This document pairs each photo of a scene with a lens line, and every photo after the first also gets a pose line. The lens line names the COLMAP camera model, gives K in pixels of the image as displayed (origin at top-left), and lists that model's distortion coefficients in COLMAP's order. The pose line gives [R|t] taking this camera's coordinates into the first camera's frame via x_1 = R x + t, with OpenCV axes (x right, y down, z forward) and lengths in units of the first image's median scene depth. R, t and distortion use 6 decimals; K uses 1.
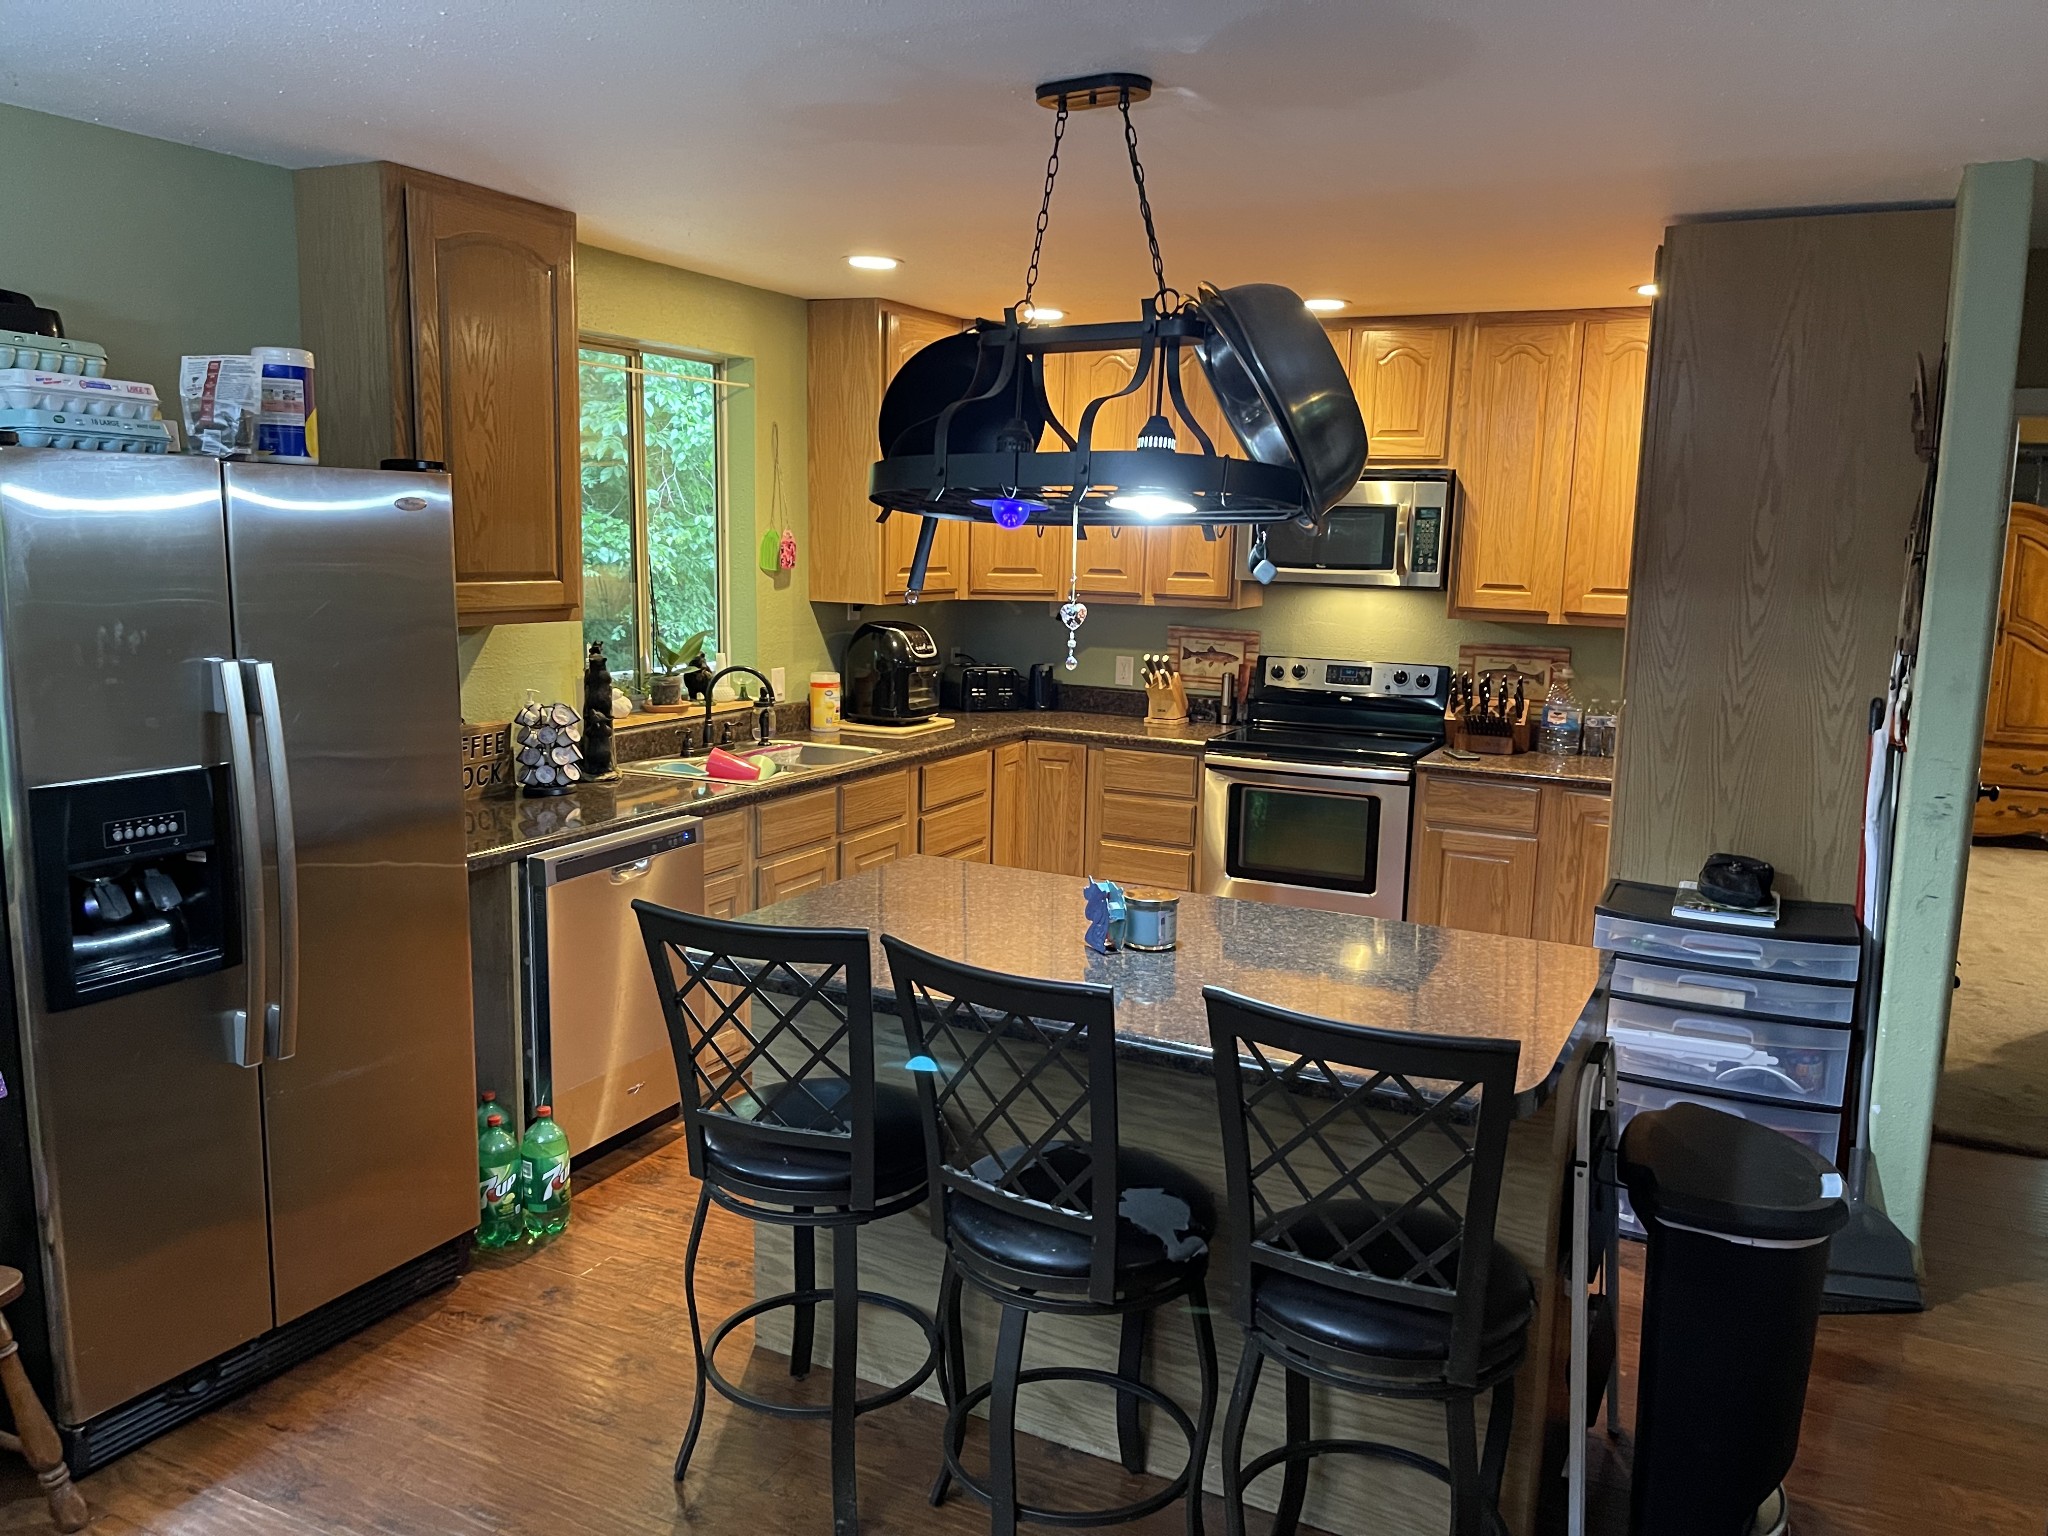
lens RADIAL K [[1535.1, 0, 1030.1], [0, 1535.1, 772.0], [0, 0, 1]] dist [0.022434, -0.019310]
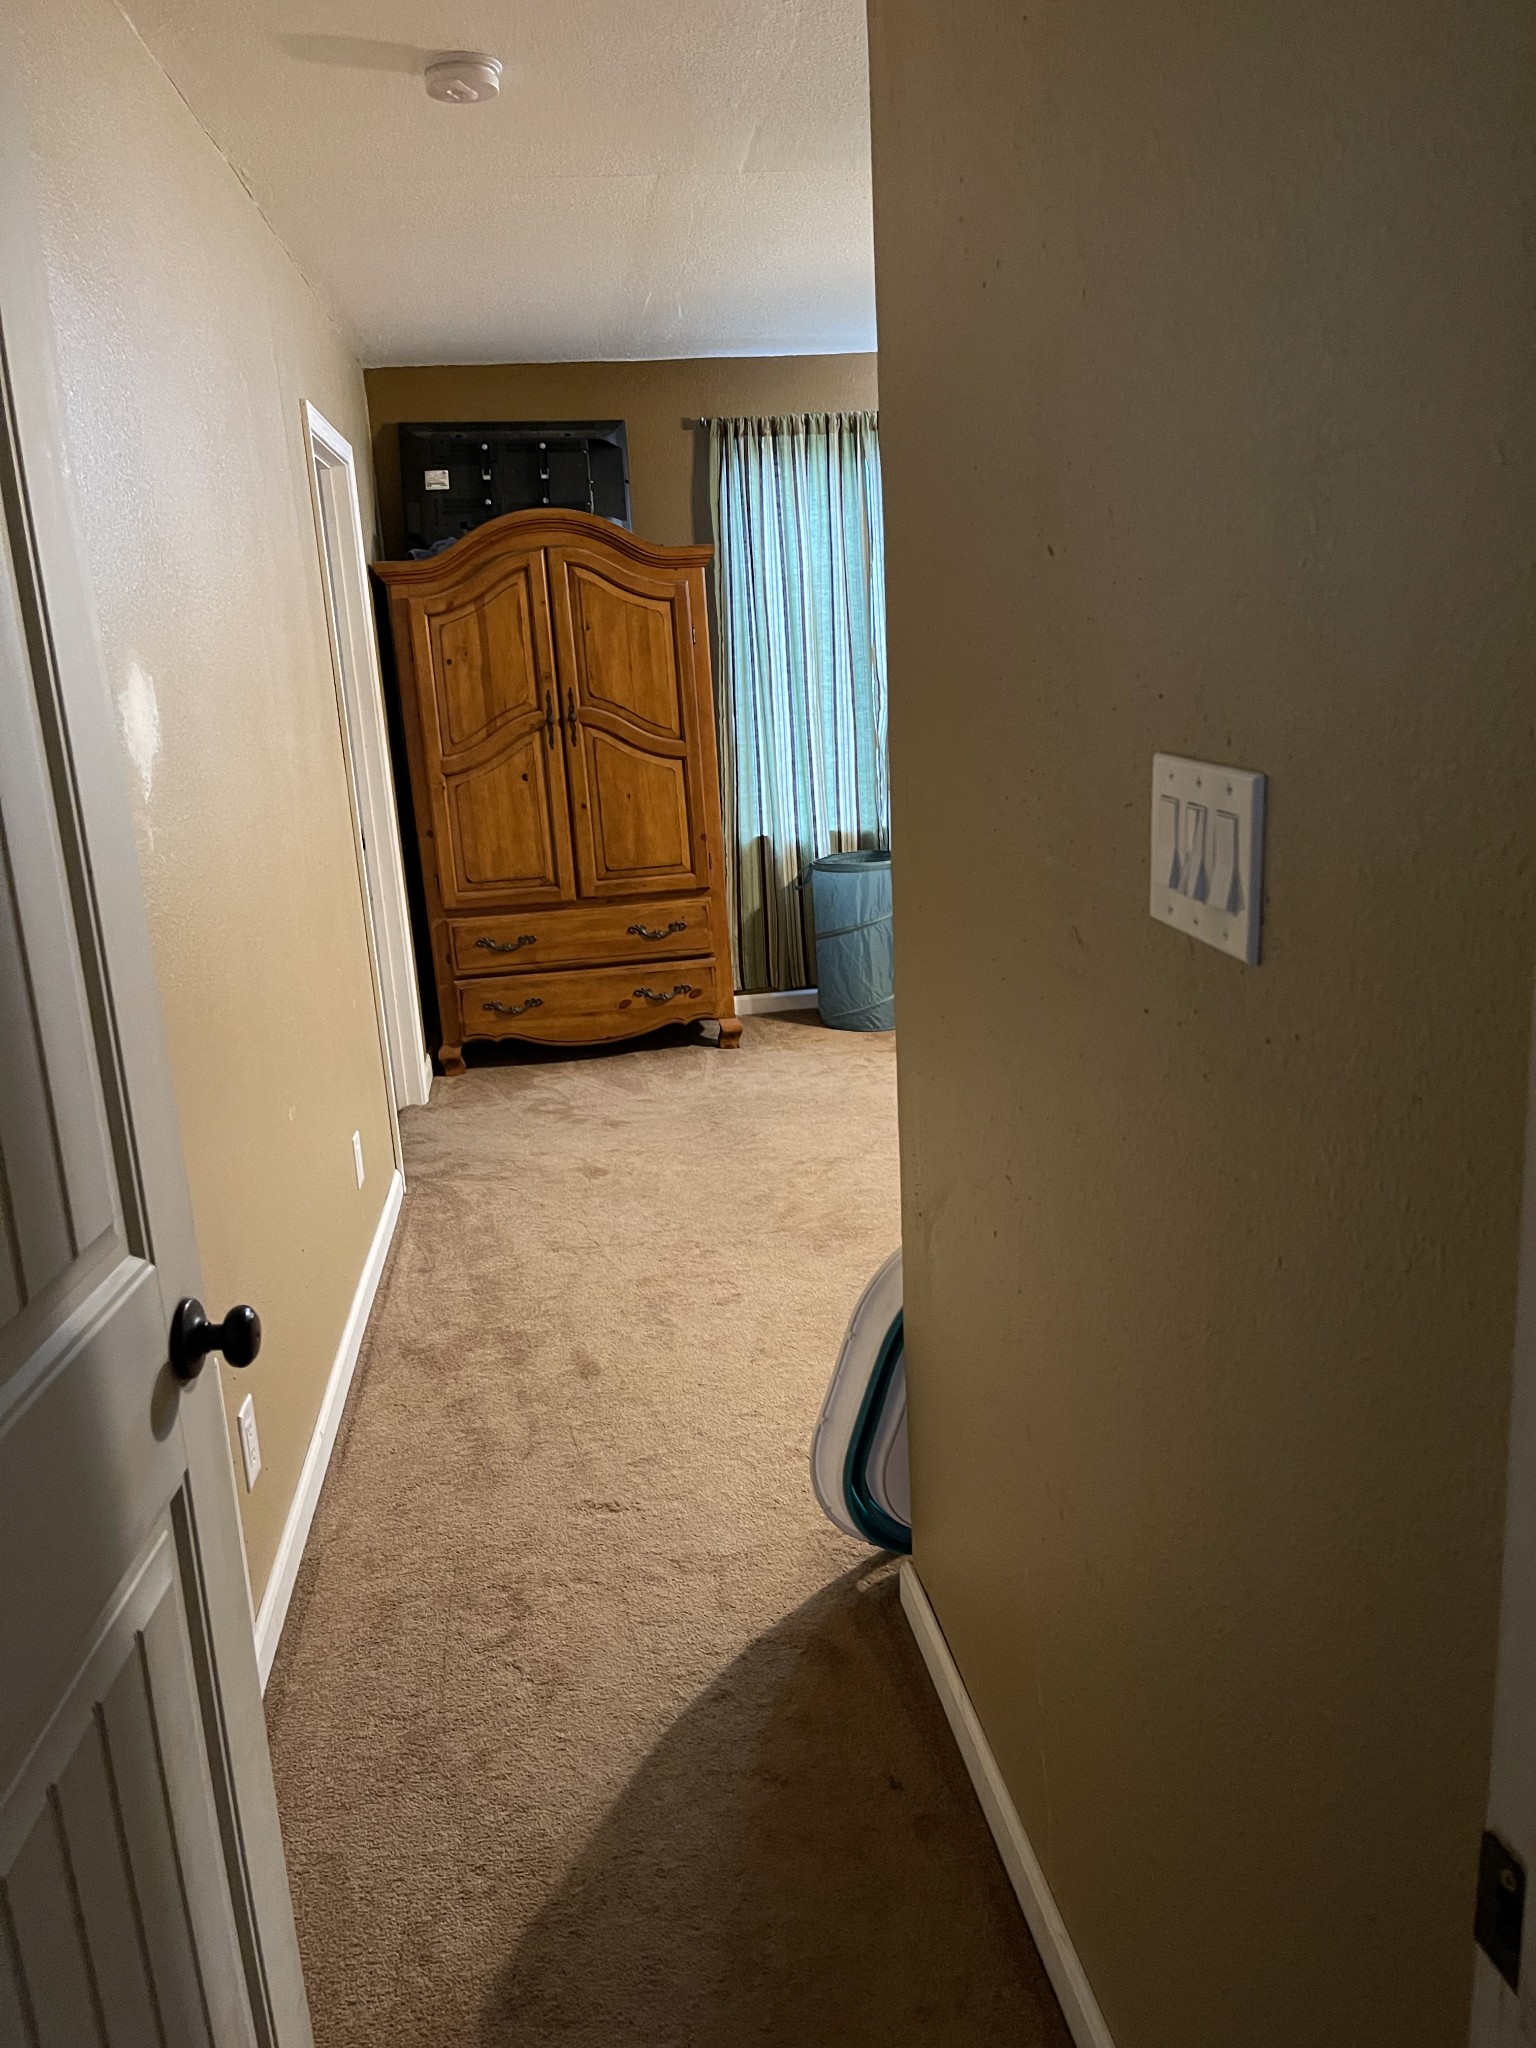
lens RADIAL K [[1535.1, 0, 768.7], [0, 1535.1, 1025.5], [0, 0, 1]] dist [0.022434, -0.019310]
pose [[0.822362, -0.198086, 0.533370, 0.338720], [0.155908, 0.980011, 0.123580, -0.035567], [-0.547187, -0.018470, 0.836806, 0.435978]]
